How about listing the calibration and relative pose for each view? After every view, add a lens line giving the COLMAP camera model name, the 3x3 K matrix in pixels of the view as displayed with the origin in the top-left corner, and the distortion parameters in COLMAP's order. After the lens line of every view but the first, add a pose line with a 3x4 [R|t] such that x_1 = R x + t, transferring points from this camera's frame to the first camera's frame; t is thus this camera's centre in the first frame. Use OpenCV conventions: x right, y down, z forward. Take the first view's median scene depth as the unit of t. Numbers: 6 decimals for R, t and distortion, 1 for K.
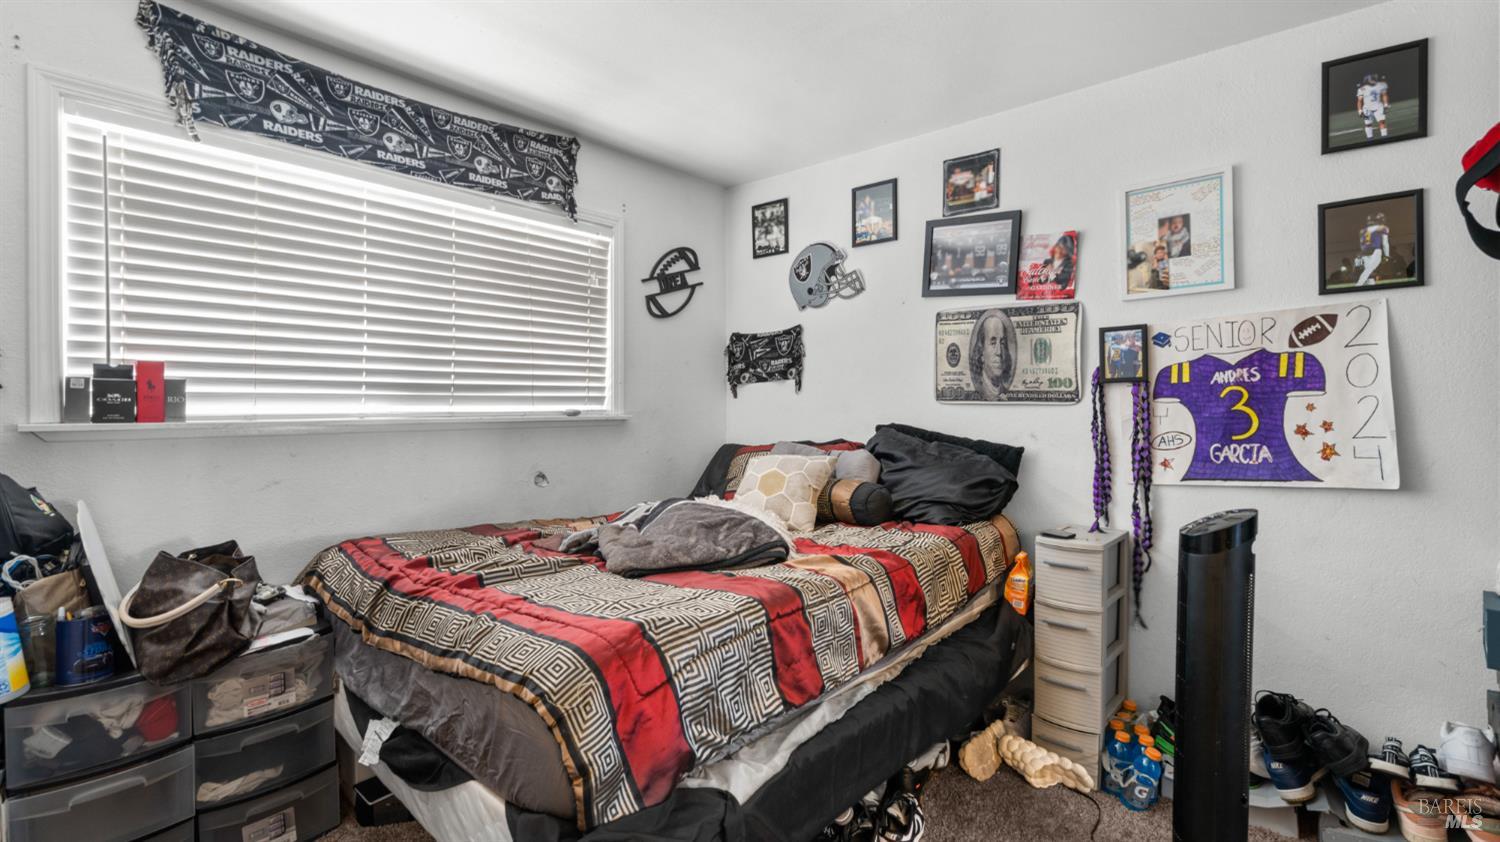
lens RADIAL K [[679.1, 0, 753.4], [0, 679.1, 408.8], [0, 0, 1]] dist [-0.008821, 0.005702]
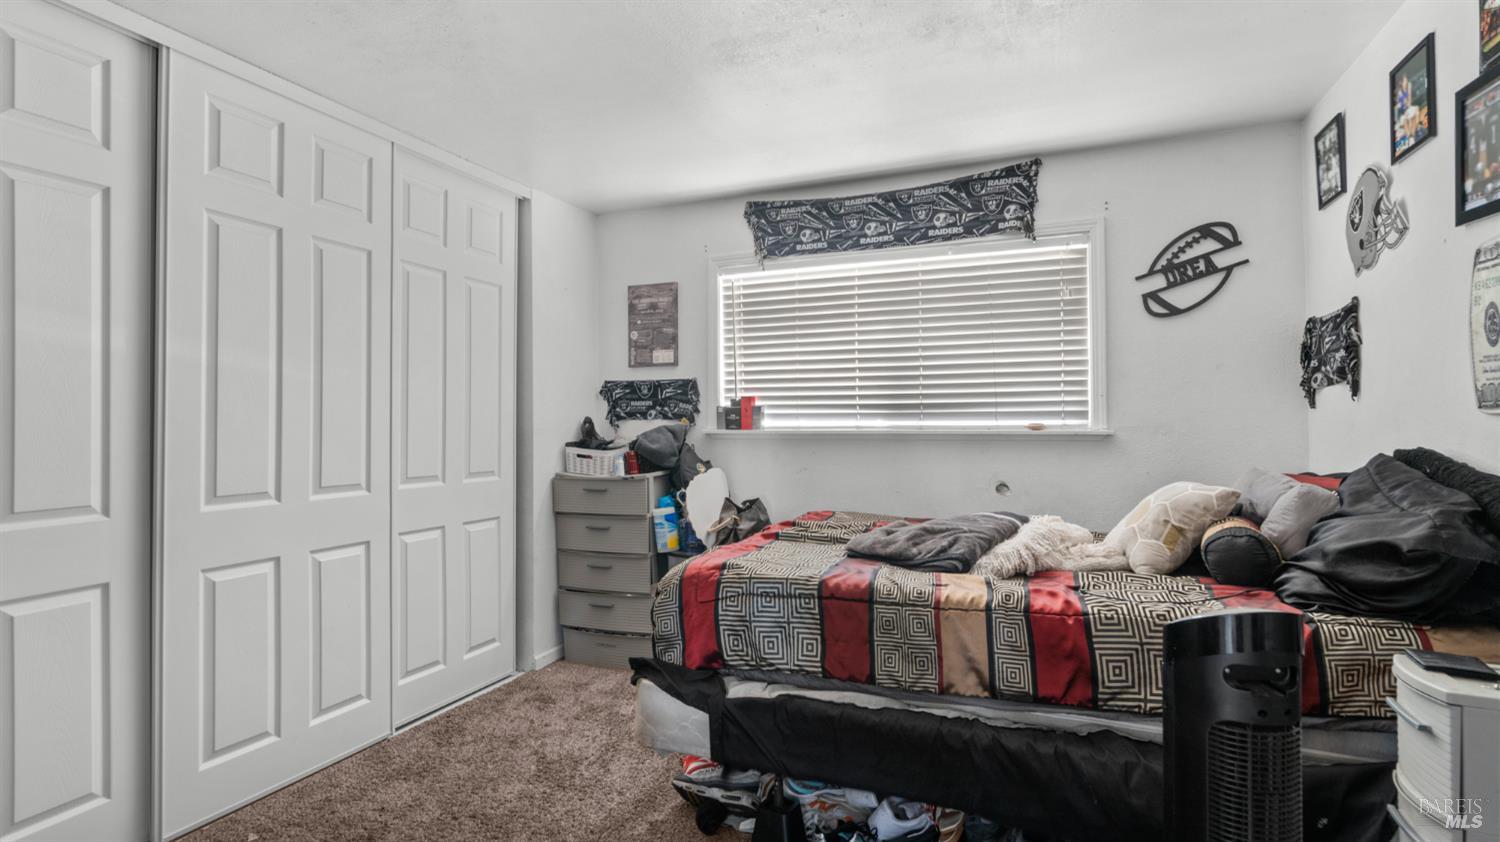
lens RADIAL K [[752.8, 0, 755.2], [0, 752.8, 408.3], [0, 0, 1]] dist [0.002374, 0.000409]
pose [[0.303794, -0.019445, -0.952539, 0.709877], [-0.003645, 0.999761, -0.021571, 0.003306], [0.952731, 0.010025, 0.303650, 0.265215]]
